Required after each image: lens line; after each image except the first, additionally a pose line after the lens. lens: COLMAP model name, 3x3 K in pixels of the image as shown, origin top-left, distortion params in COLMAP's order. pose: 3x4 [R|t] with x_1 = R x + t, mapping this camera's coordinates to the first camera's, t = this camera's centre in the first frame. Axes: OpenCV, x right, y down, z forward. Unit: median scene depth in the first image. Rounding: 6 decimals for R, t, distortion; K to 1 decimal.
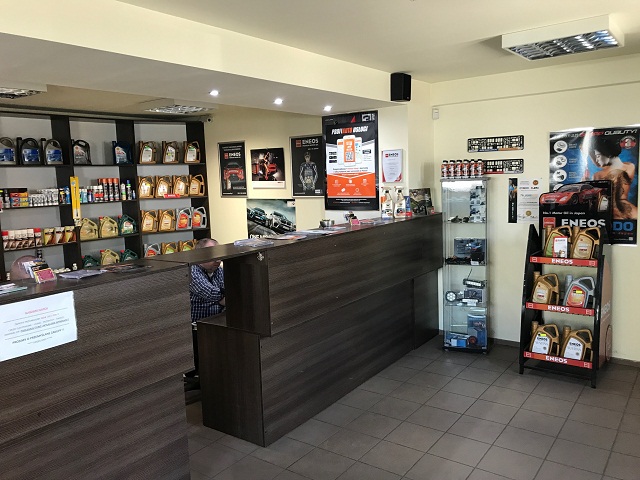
lens RADIAL K [[524.3, 0, 320.0], [0, 524.3, 240.0], [0, 0, 1]] dist [0.046422, -0.061744]
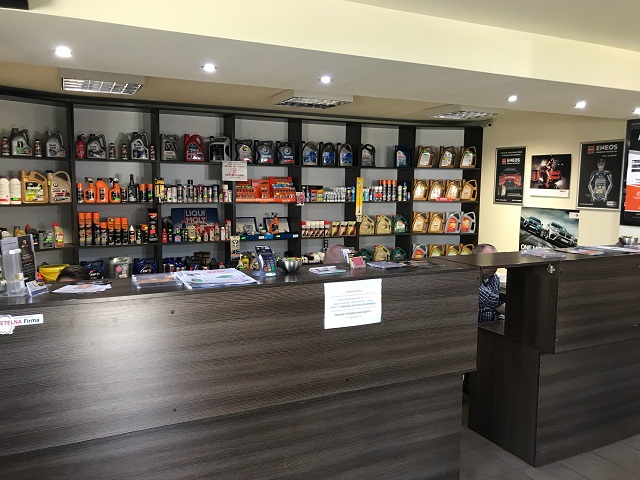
lens RADIAL K [[524.3, 0, 320.0], [0, 524.3, 240.0], [0, 0, 1]] dist [0.046422, -0.061744]
pose [[0.884285, 0.093859, -0.457418, -0.021714], [-0.097376, 0.995120, 0.015943, 0.002360], [0.456682, 0.030444, 0.889109, -0.019410]]
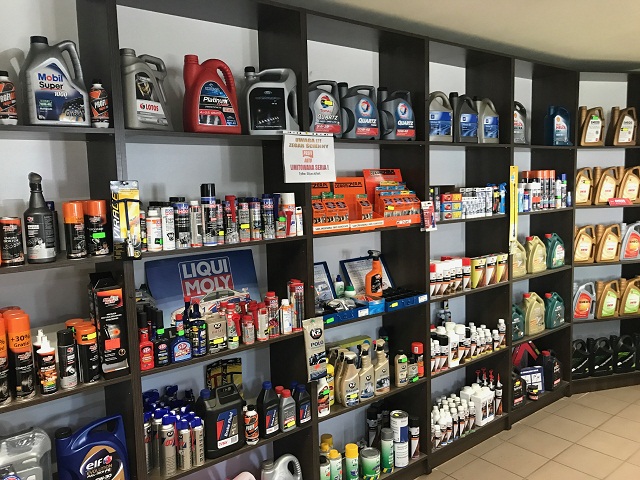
lens RADIAL K [[524.3, 0, 320.0], [0, 524.3, 240.0], [0, 0, 1]] dist [0.046422, -0.061744]
pose [[0.965731, 0.039923, -0.256456, -0.513229], [-0.039789, 0.999192, 0.005714, -0.036249], [0.256477, 0.004686, 0.966539, 0.402453]]
